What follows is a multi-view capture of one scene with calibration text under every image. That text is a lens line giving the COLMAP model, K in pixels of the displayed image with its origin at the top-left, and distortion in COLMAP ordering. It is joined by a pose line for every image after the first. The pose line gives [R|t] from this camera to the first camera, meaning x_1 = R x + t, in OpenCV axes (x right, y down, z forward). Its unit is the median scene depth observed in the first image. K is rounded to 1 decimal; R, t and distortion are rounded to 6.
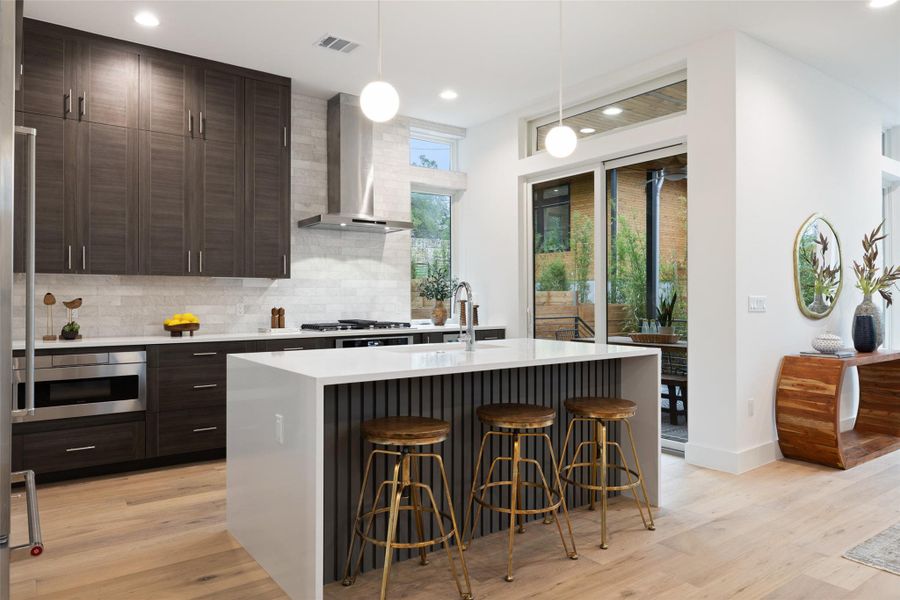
lens RADIAL K [[597.8, 0, 445.3], [0, 597.8, 297.0], [0, 0, 1]] dist [-0.000776, 0.000846]
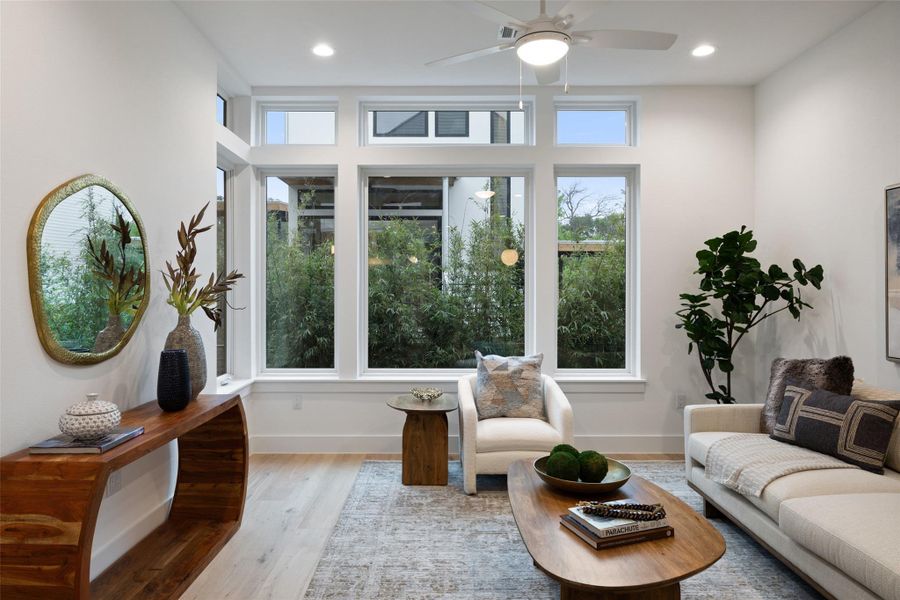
lens RADIAL K [[564.8, 0, 443.1], [0, 564.8, 287.7], [0, 0, 1]] dist [-0.000827, 0.001144]
pose [[0.589738, 0.003494, 0.807587, 0.383647], [-0.002448, 0.999994, -0.002538, -0.033387], [-0.807591, -0.000480, 0.589743, 0.417934]]
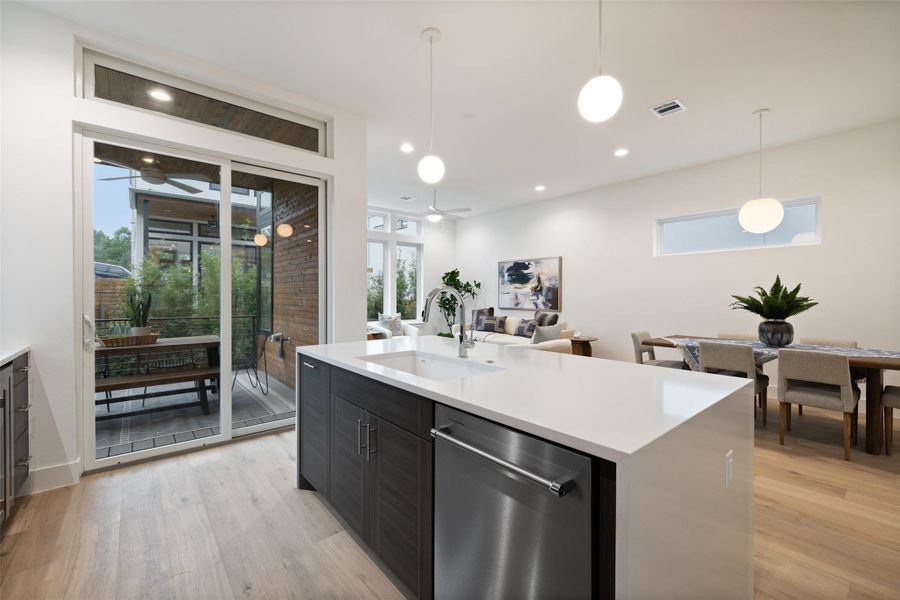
lens RADIAL K [[374.9, 0, 446.2], [0, 374.9, 295.9], [0, 0, 1]] dist [-0.000849, -0.000051]
pose [[-0.066523, -0.002151, 0.997783, -0.388743], [-0.004271, 0.999989, 0.001871, -0.007999], [-0.997776, -0.004137, -0.066531, 0.723579]]
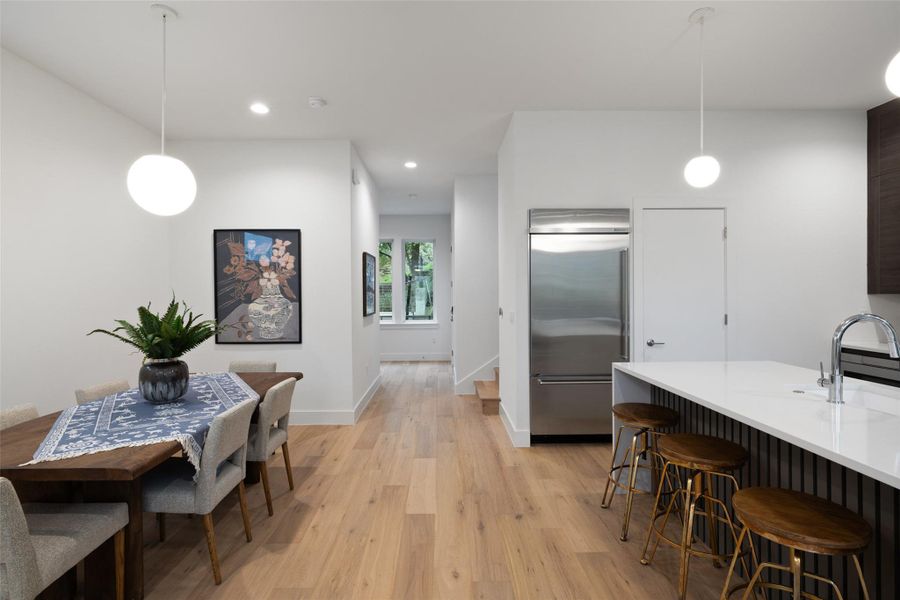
lens RADIAL K [[446.4, 0, 444.6], [0, 446.4, 297.0], [0, 0, 1]] dist [-0.001176, -0.000219]
pose [[-0.579824, 0.011895, -0.814655, 0.558569], [0.008699, 0.999927, 0.008409, -0.040722], [0.814696, -0.002211, -0.579885, 0.623813]]
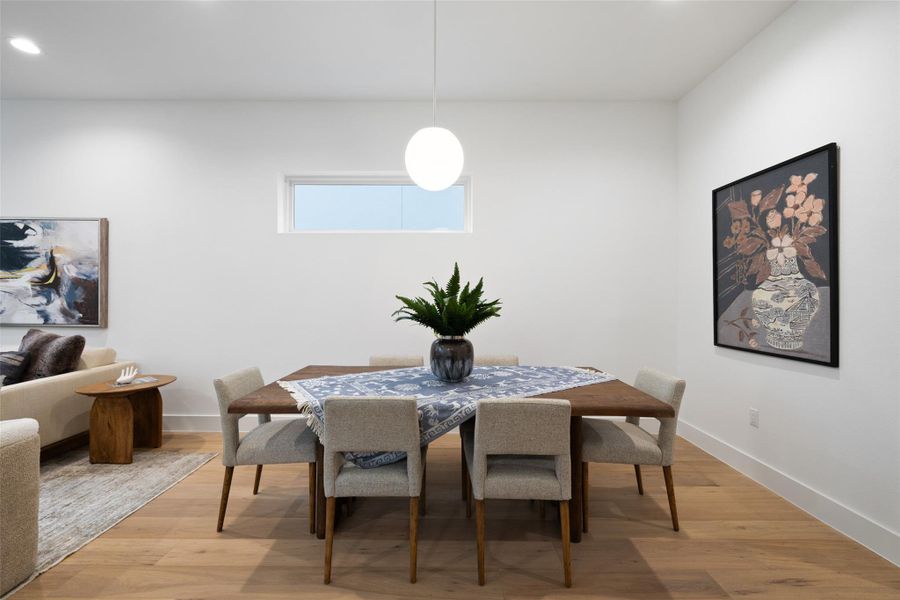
lens RADIAL K [[374.9, 0, 446.2], [0, 374.9, 295.9], [0, 0, 1]] dist [-0.000849, -0.000051]
pose [[-0.806400, -0.001345, 0.591369, 0.048073], [-0.005455, 0.999972, -0.005165, -0.008426], [-0.591346, -0.007391, -0.806384, 0.392014]]
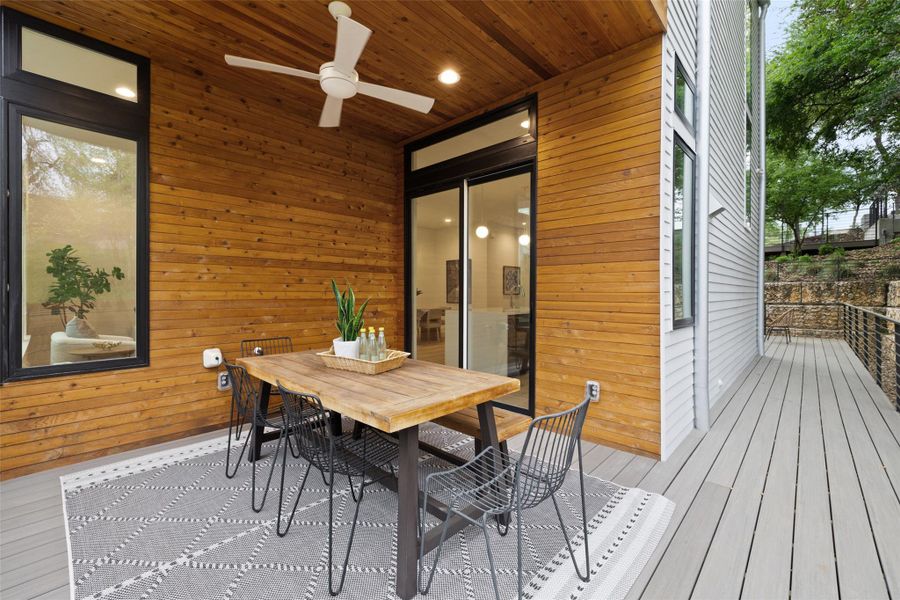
lens RADIAL K [[382.5, 0, 444.8], [0, 382.5, 296.2], [0, 0, 1]] dist [0.000291, 0.000485]
pose [[-0.984187, -0.000524, -0.177134, 0.466810], [-0.002238, 0.999953, 0.009476, 0.005546], [0.177120, 0.009722, -0.984141, 1.881068]]
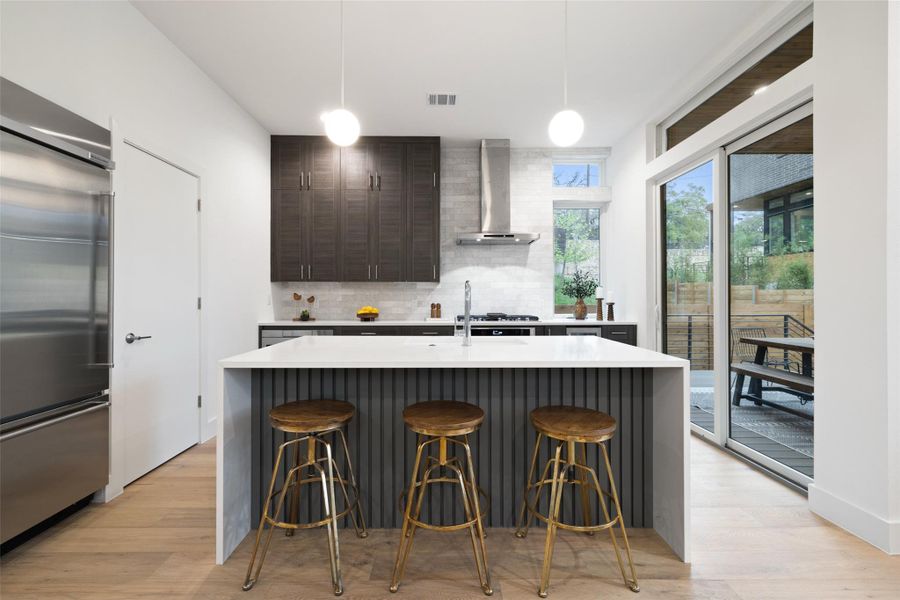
lens RADIAL K [[391.4, 0, 446.1], [0, 391.4, 295.5], [0, 0, 1]] dist [0.001354, 0.000157]
pose [[0.813000, -0.000861, -0.582263, 0.282372], [0.000722, 1.000000, -0.000471, 0.000500], [0.582263, -0.000037, 0.813001, 0.280154]]
